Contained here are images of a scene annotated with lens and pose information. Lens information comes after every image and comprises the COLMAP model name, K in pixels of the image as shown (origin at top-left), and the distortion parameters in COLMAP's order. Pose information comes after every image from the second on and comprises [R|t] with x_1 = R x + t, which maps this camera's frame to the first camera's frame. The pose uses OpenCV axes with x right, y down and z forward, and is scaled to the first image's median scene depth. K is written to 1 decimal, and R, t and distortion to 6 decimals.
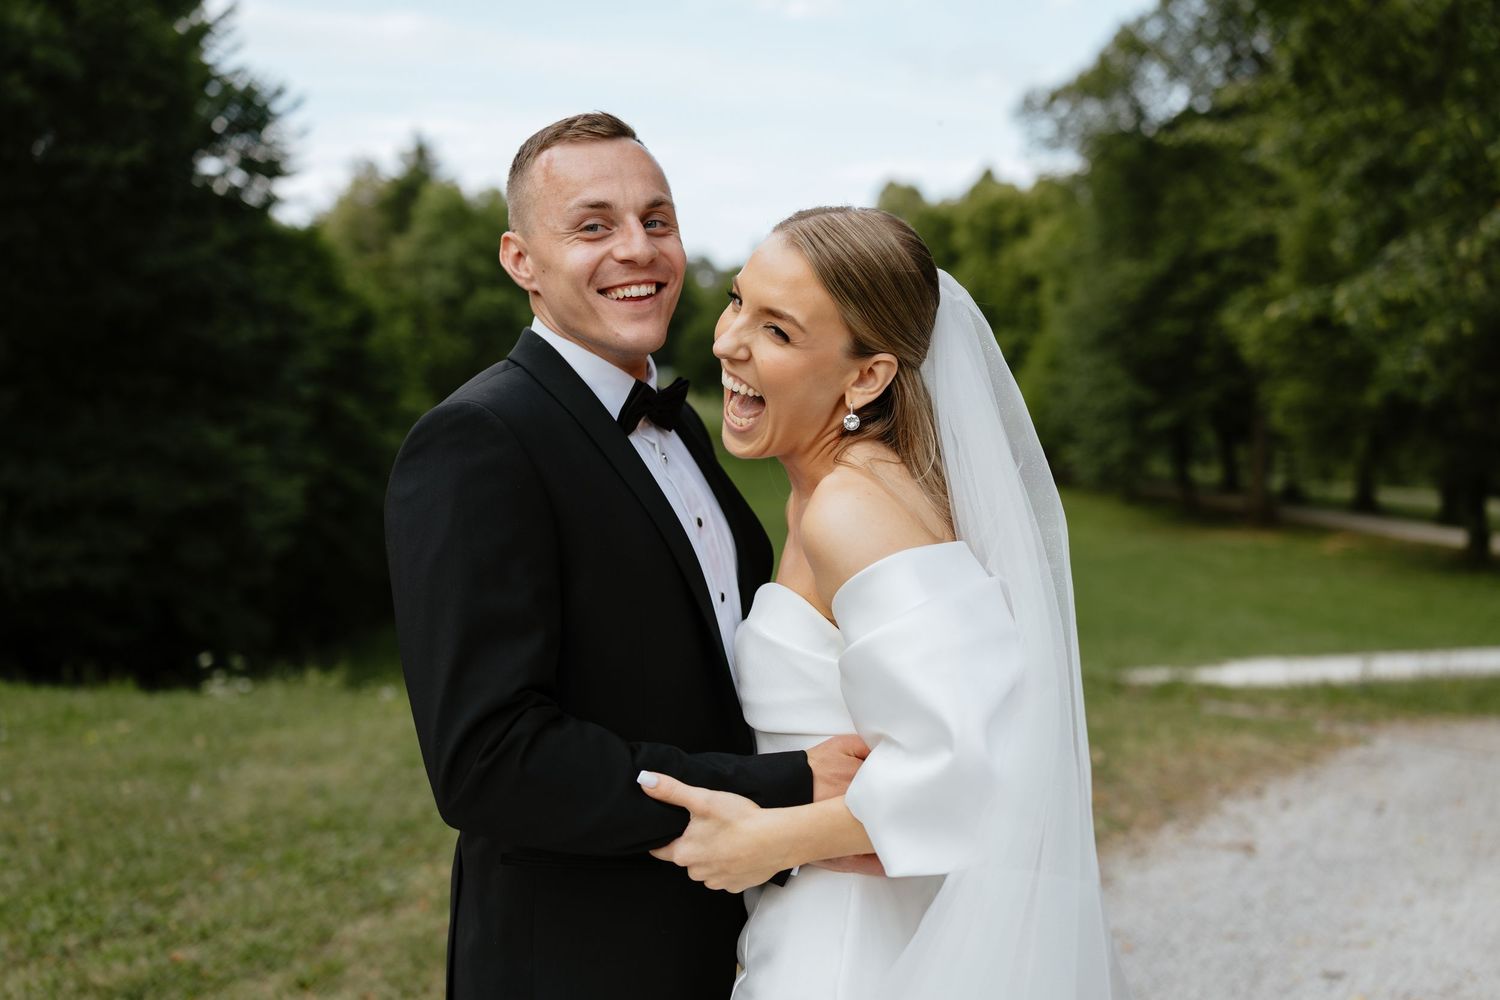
lens RADIAL K [[1372.6, 0, 749.3], [0, 1372.6, 519.4], [0, 0, 1]] dist [0.009758, -0.029360]
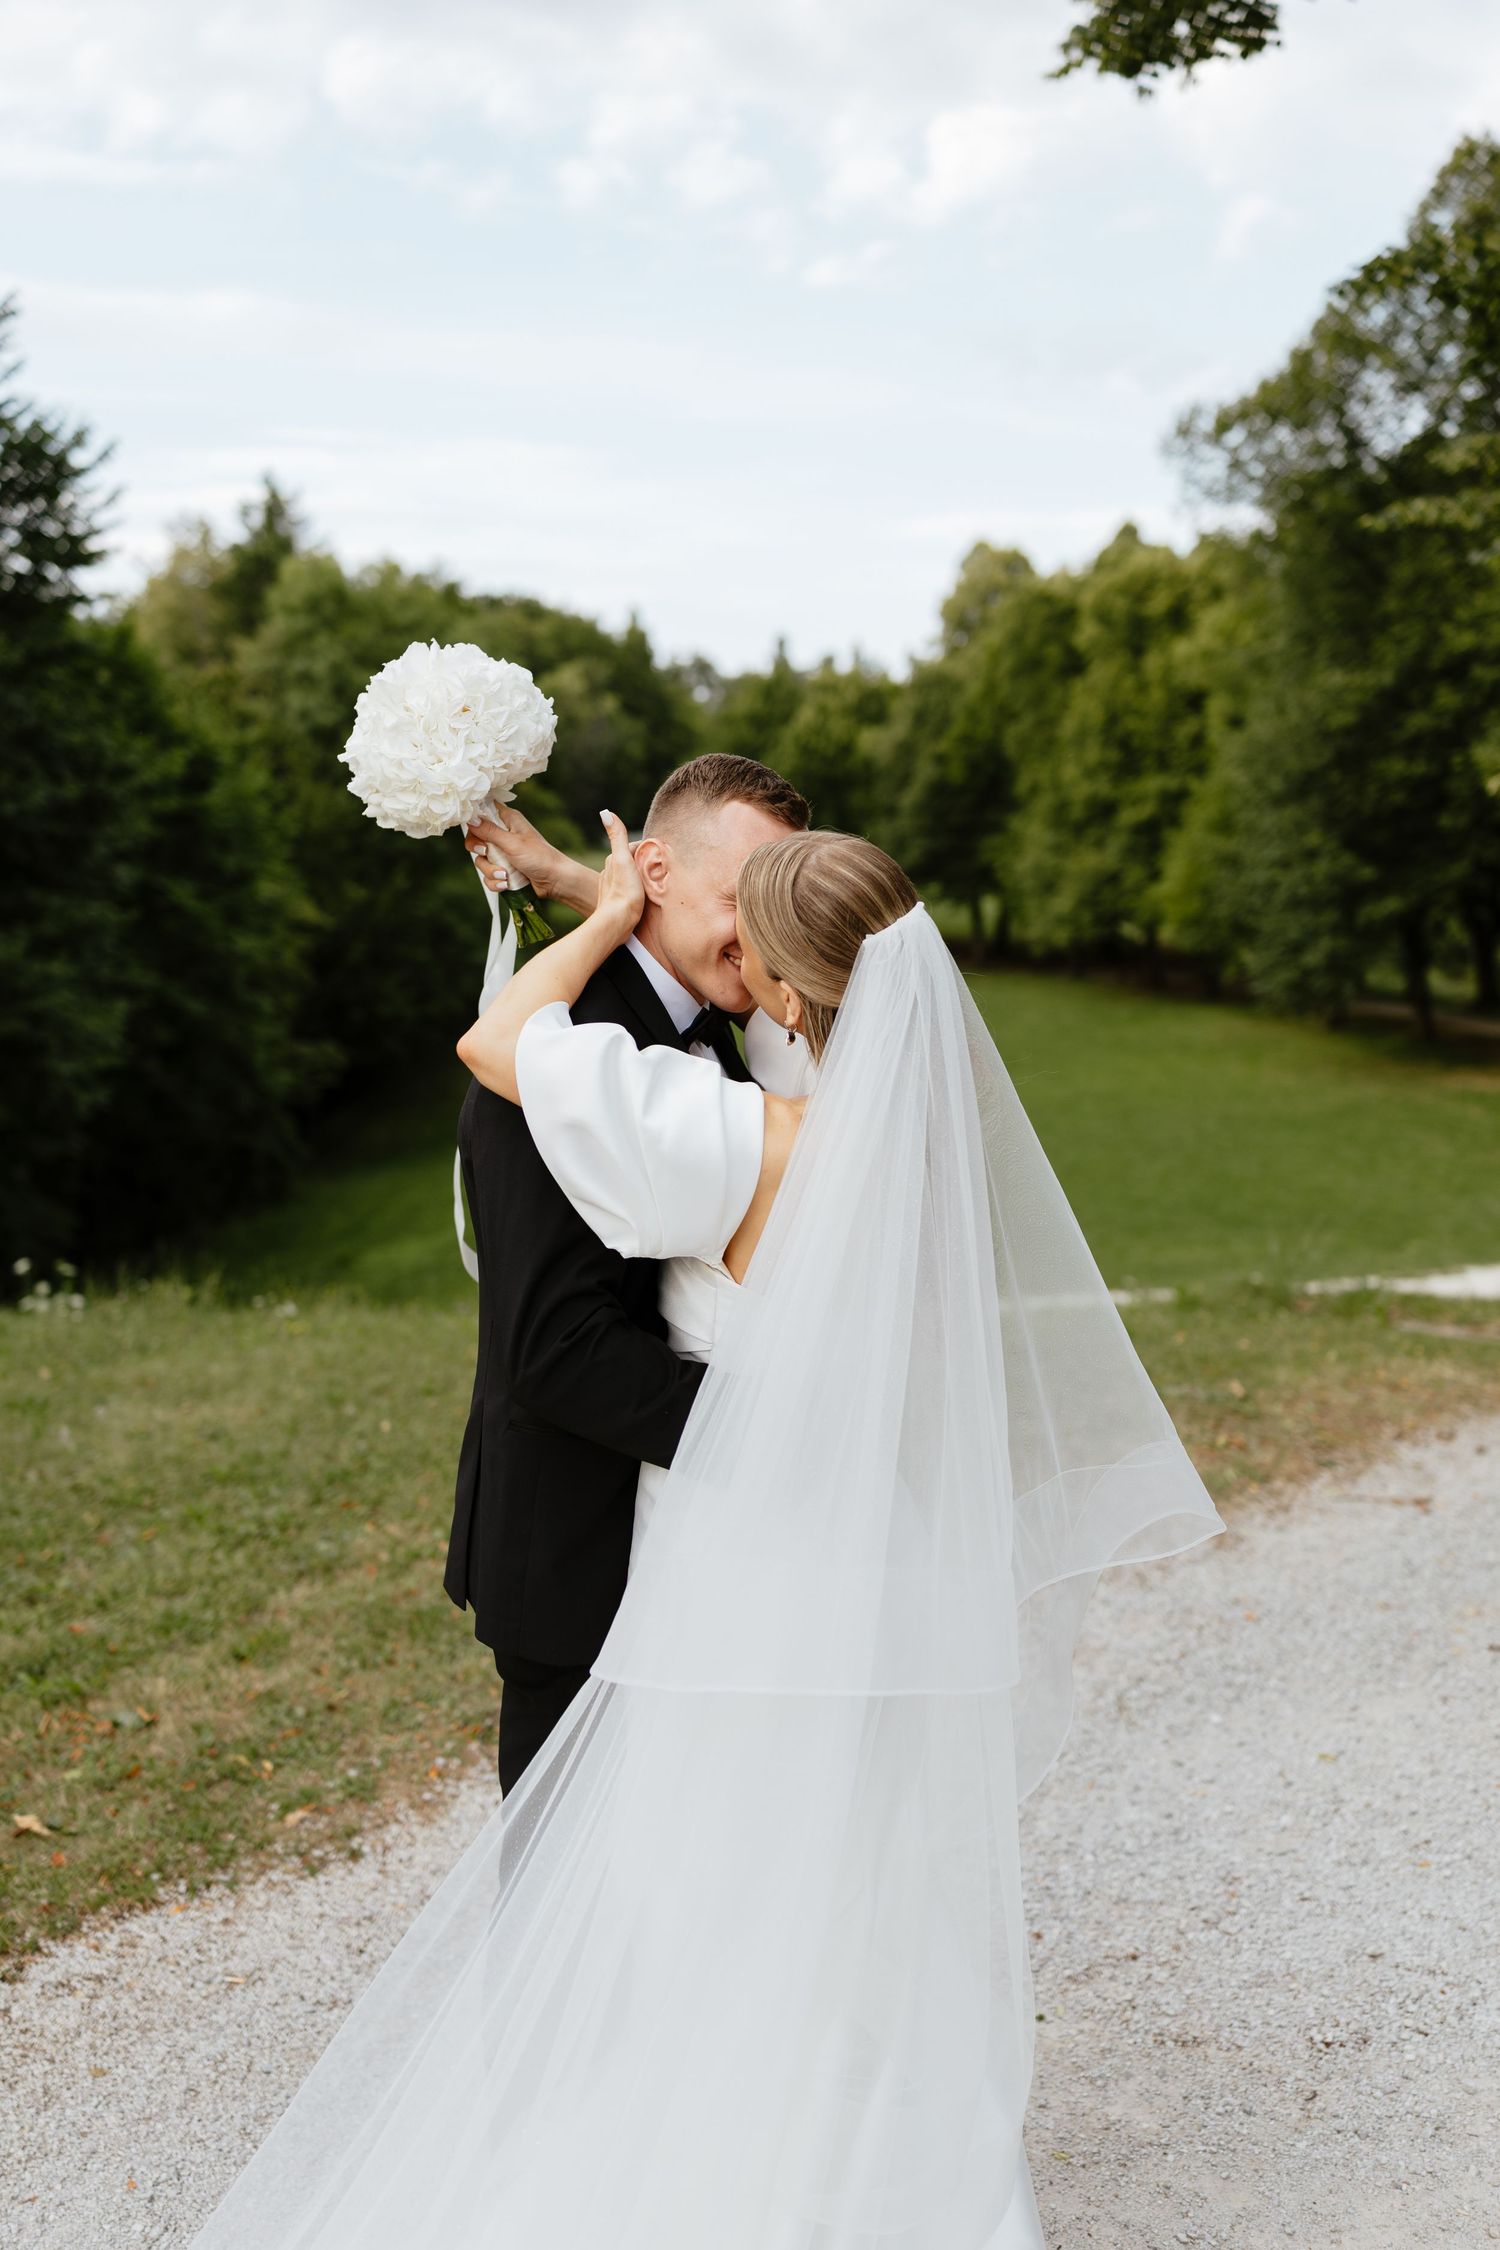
lens RADIAL K [[2058.8, 0, 673.9], [0, 2058.8, 1131.0], [0, 0, 1]] dist [0.009758, -0.029360]
pose [[0.998878, -0.005787, -0.047010, -0.002042], [0.007522, 0.999294, 0.036817, -0.010049], [0.046764, -0.037129, 0.998216, -0.104444]]
